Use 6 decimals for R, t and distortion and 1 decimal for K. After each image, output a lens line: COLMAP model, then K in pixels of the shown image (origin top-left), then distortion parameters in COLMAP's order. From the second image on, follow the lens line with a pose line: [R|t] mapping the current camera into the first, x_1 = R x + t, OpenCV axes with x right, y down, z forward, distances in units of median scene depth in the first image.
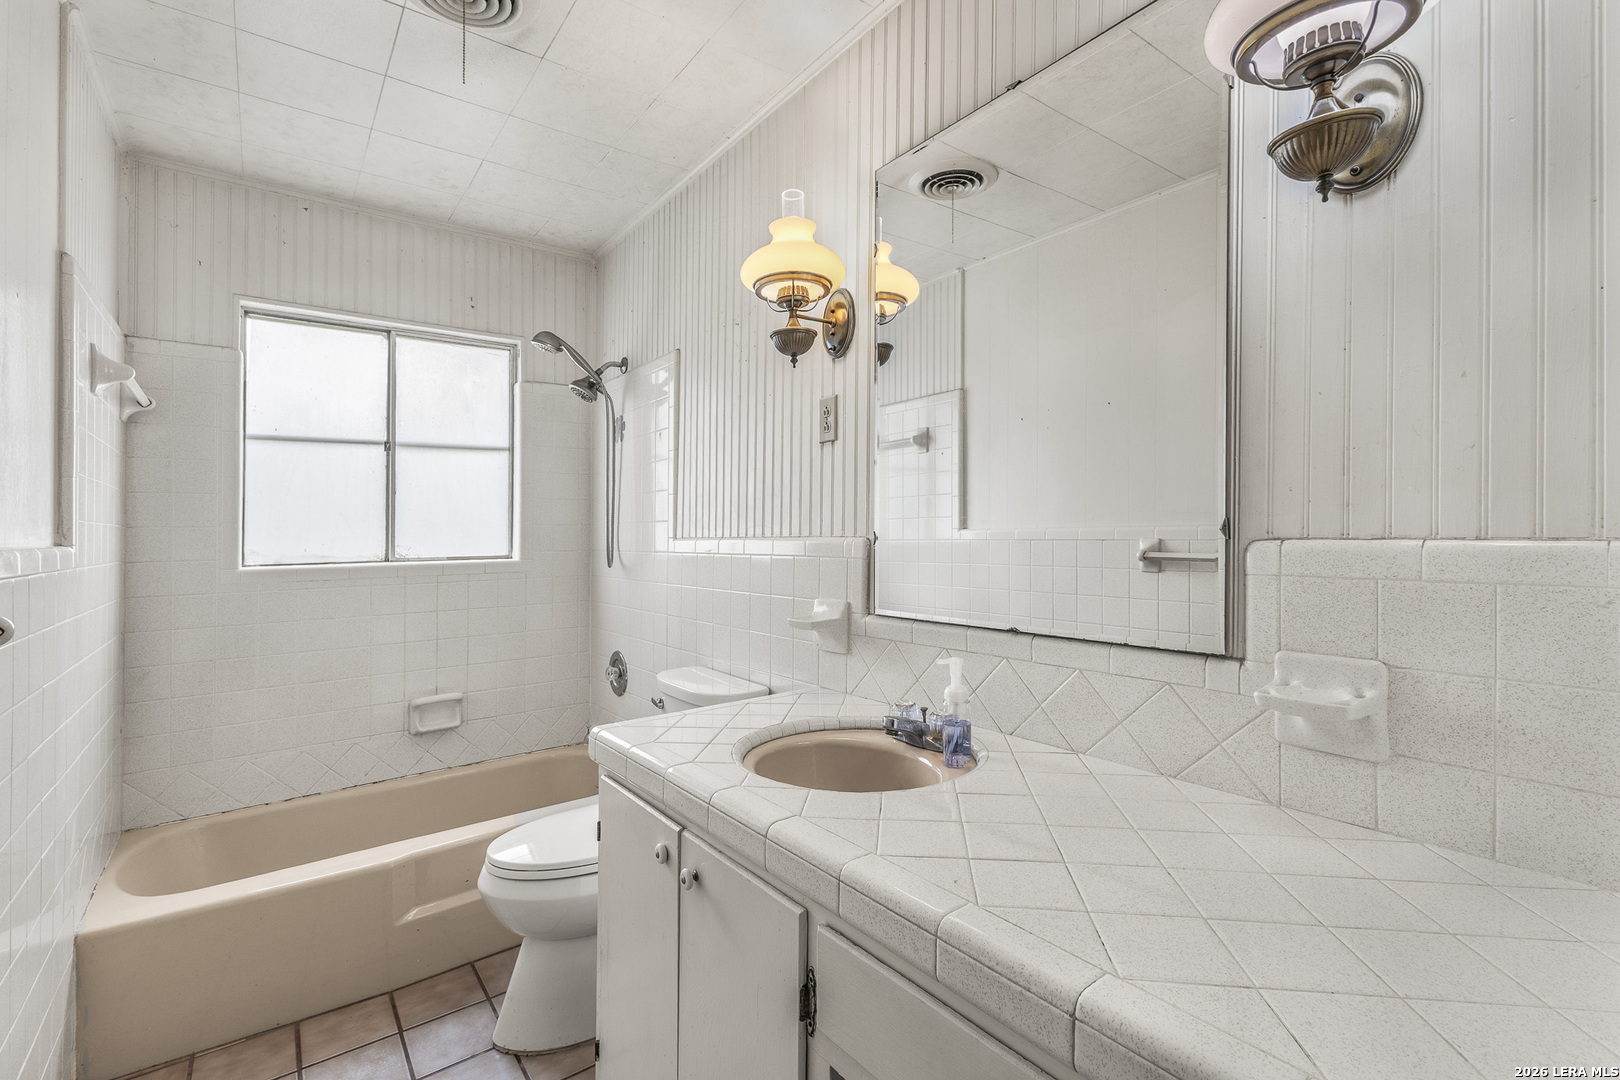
lens RADIAL K [[716.5, 0, 808.1], [0, 716.5, 531.7], [0, 0, 1]] dist [0.008515, -0.003727]
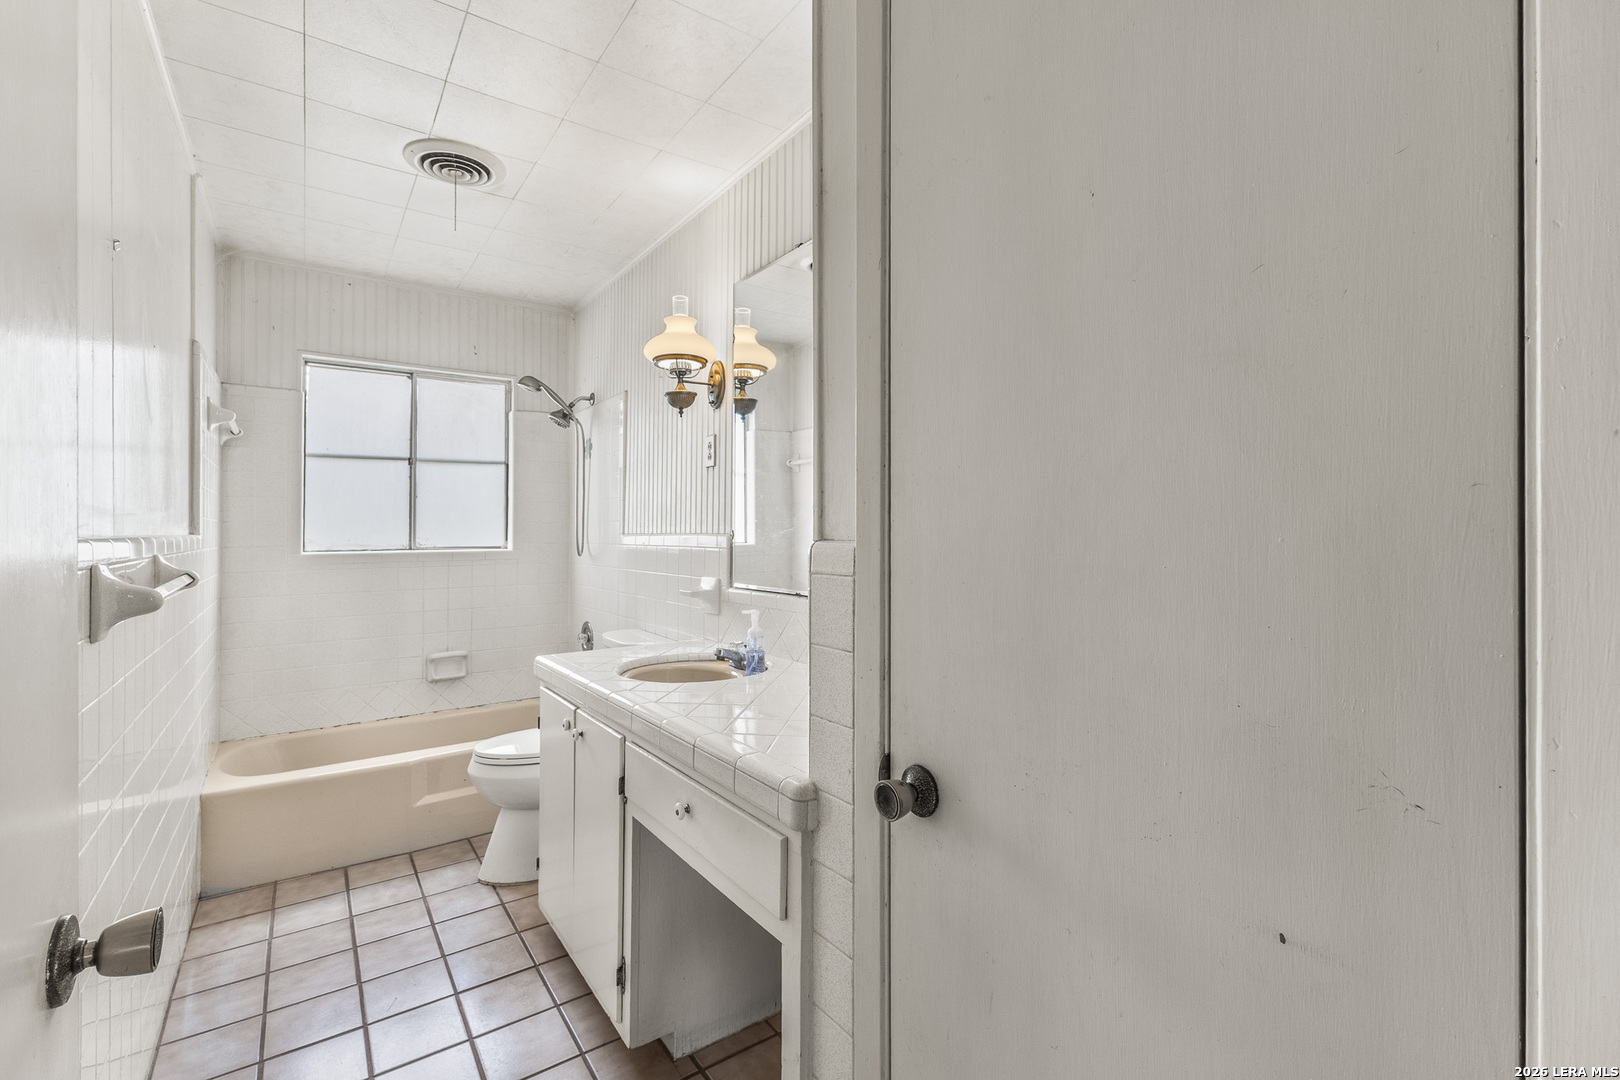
lens RADIAL K [[716.5, 0, 816.0], [0, 716.5, 542.0], [0, 0, 1]] dist [0.008515, -0.003727]
pose [[0.999568, 0.010188, -0.027551, 0.256340], [-0.009737, 0.999817, 0.016449, -0.001557], [0.027714, -0.016173, 0.999485, -0.389587]]
